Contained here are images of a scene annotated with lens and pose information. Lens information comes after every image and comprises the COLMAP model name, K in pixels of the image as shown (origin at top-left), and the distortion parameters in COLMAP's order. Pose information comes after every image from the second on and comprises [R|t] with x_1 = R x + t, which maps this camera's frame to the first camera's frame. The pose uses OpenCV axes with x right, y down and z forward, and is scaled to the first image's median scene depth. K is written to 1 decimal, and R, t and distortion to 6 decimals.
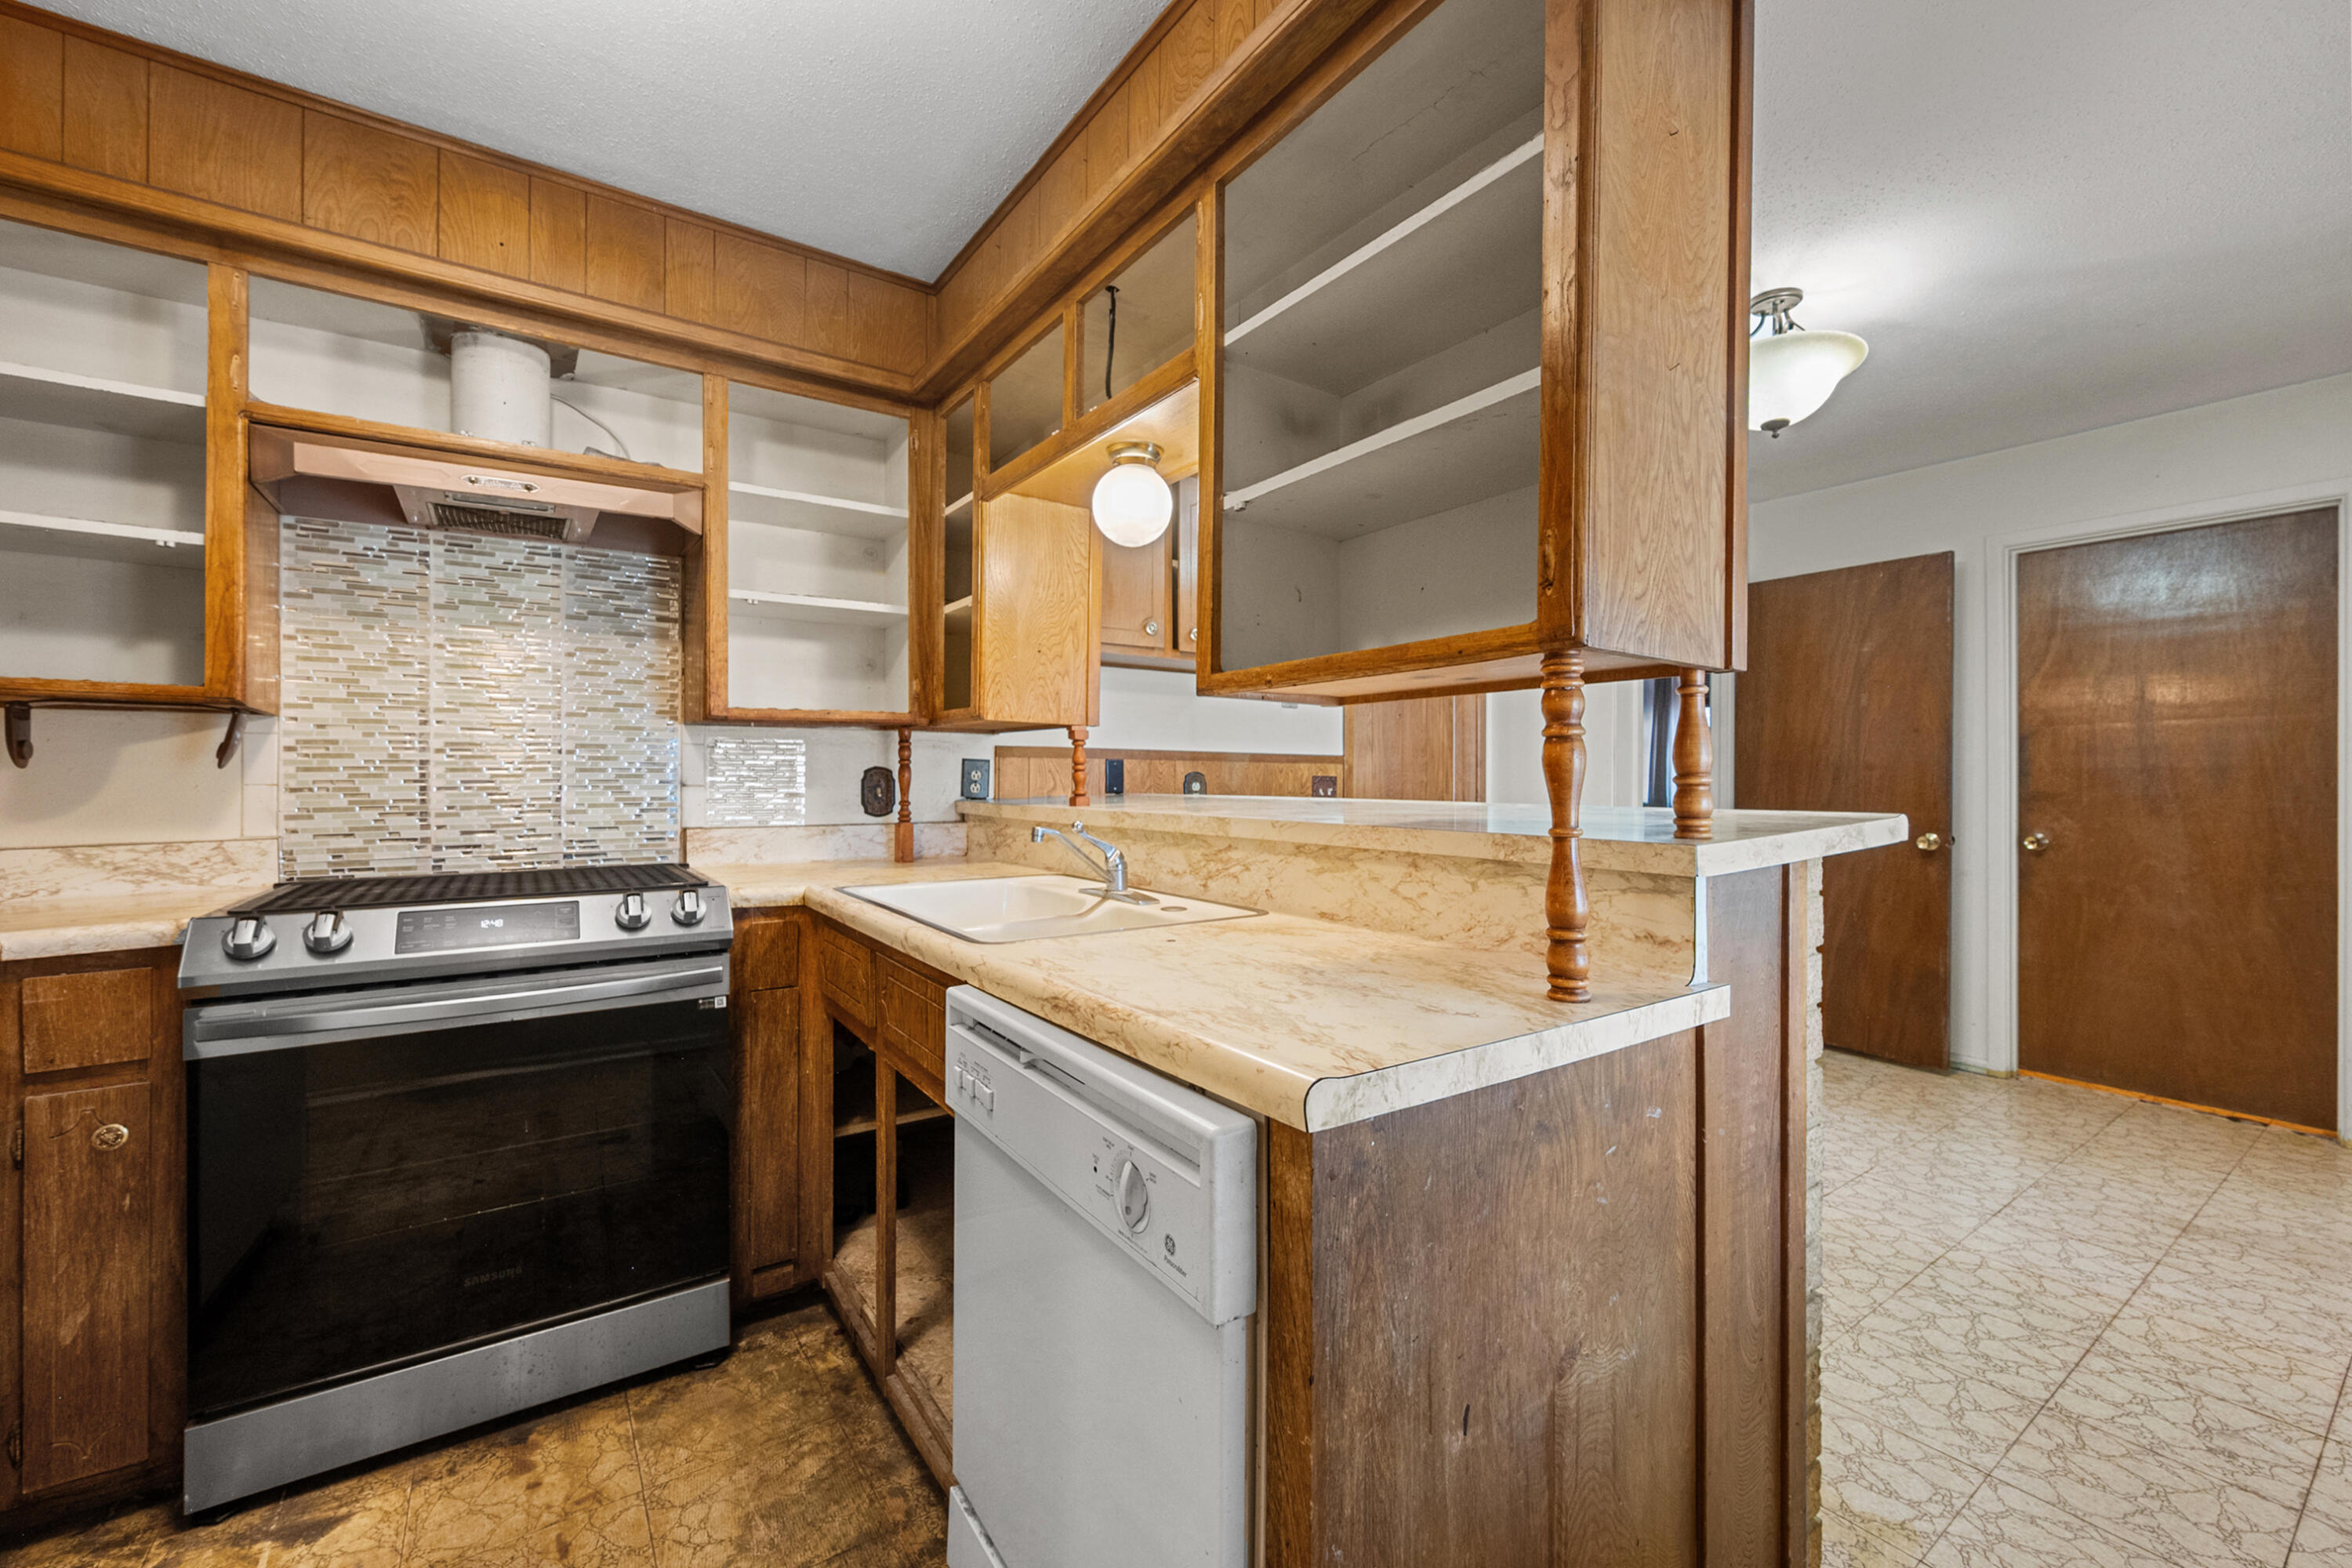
lens RADIAL K [[933.8, 0, 1178.9], [0, 933.8, 778.9], [0, 0, 1]] dist [0.002212, -0.002011]
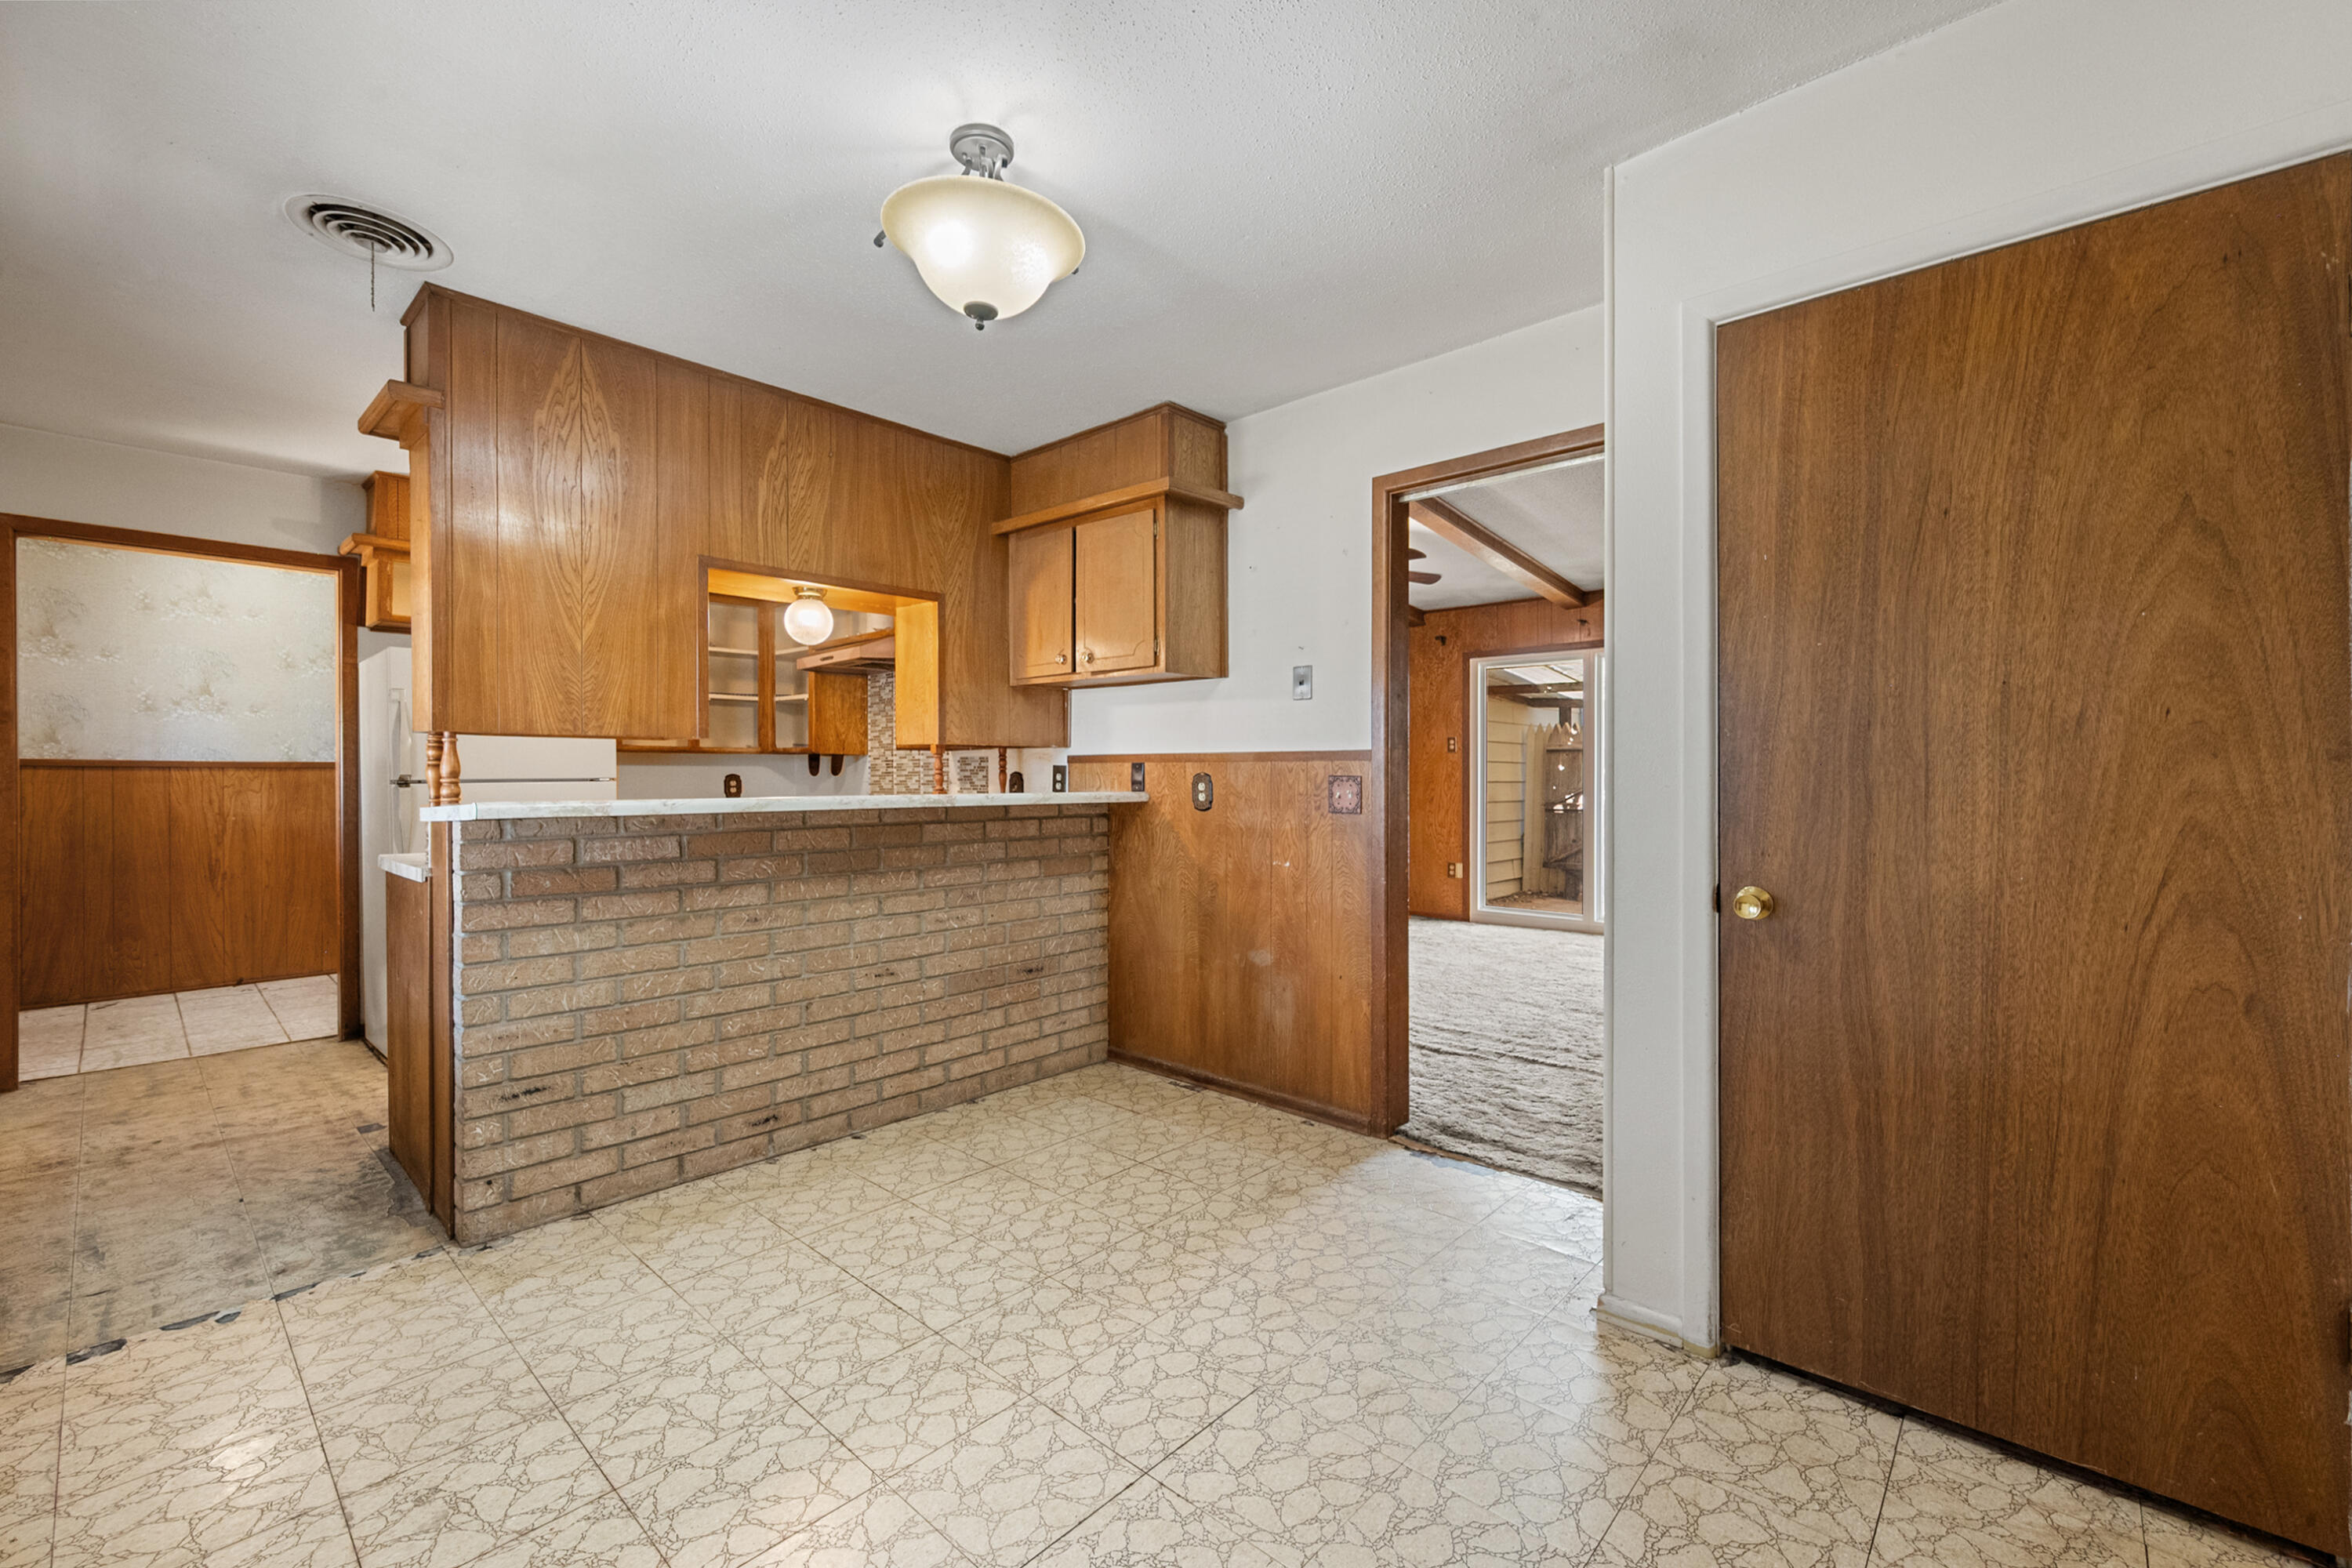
lens RADIAL K [[992.0, 0, 1183.5], [0, 992.0, 778.6], [0, 0, 1]] dist [-0.002435, 0.000454]
pose [[0.218664, -0.000911, -0.975800, 1.838910], [-0.000662, 0.999999, -0.001082, -0.000708], [0.975800, 0.000882, 0.218663, 1.239774]]
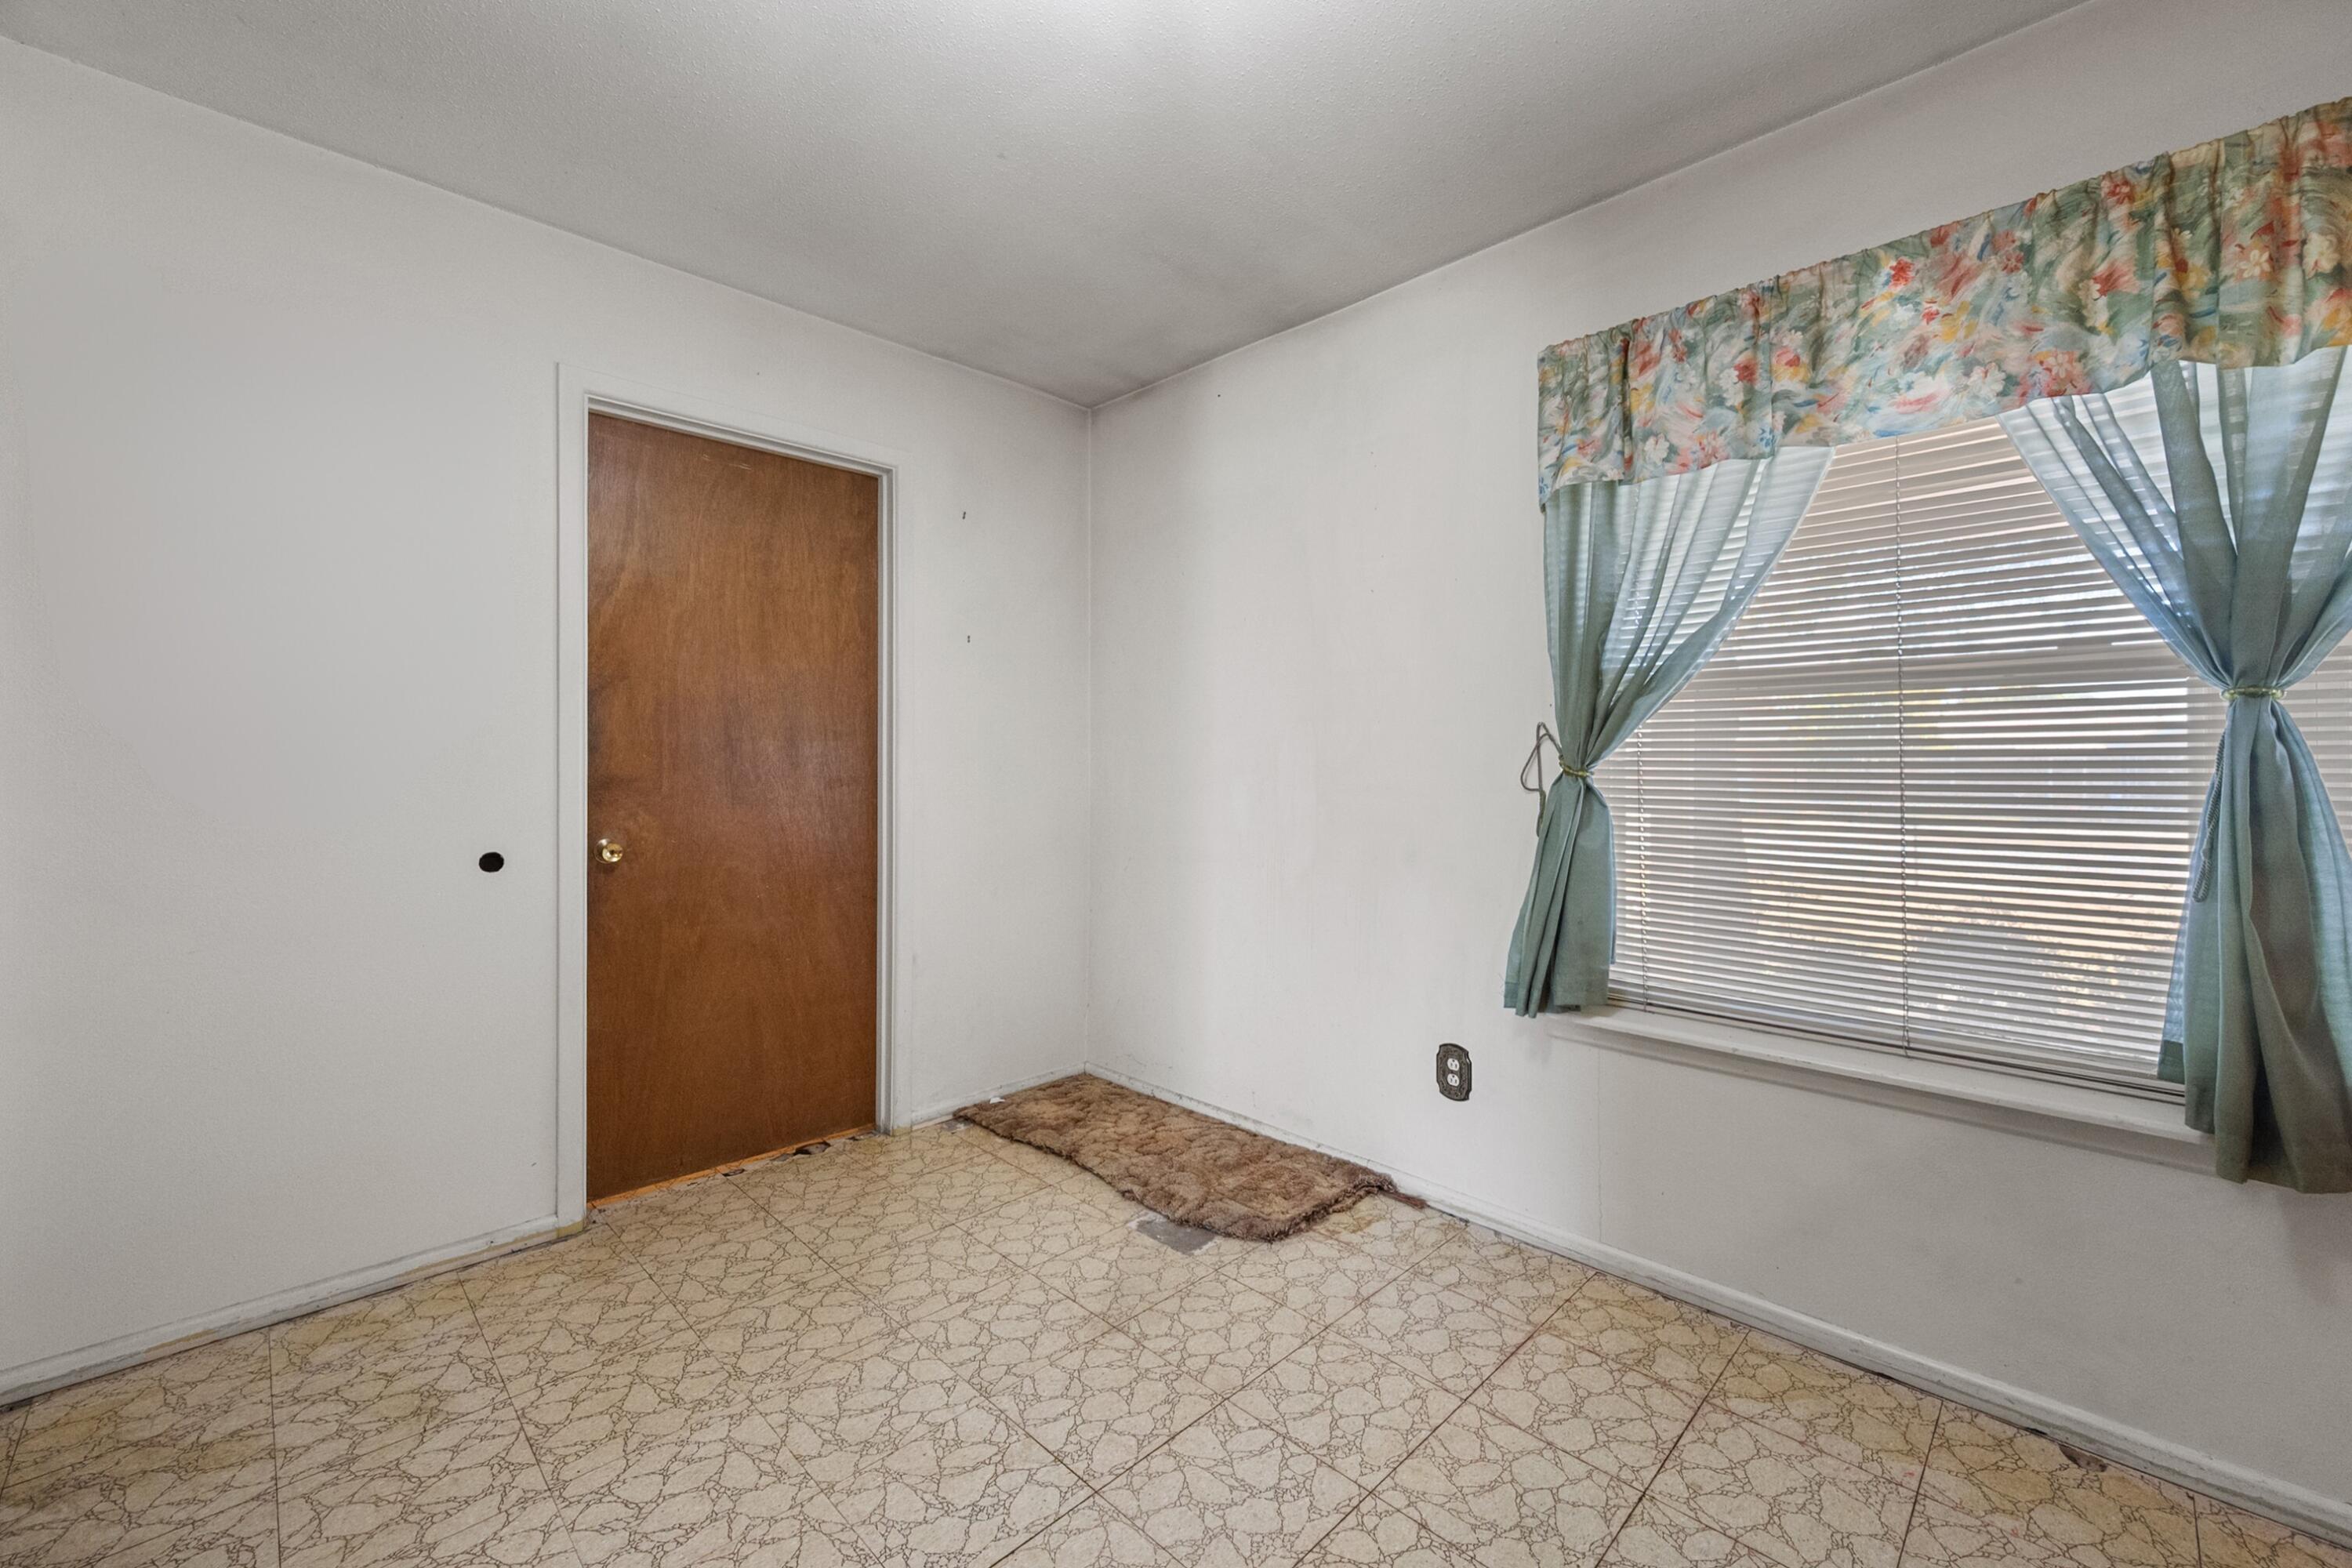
lens RADIAL K [[932.9, 0, 1160.3], [0, 932.9, 760.6], [0, 0, 1]] dist [-0.002461, -0.000075]
pose [[-0.174429, 0.006894, 0.984646, 0.365193], [-0.002033, 0.999971, -0.007361, 0.014072], [-0.984668, -0.003285, -0.174410, 1.359047]]
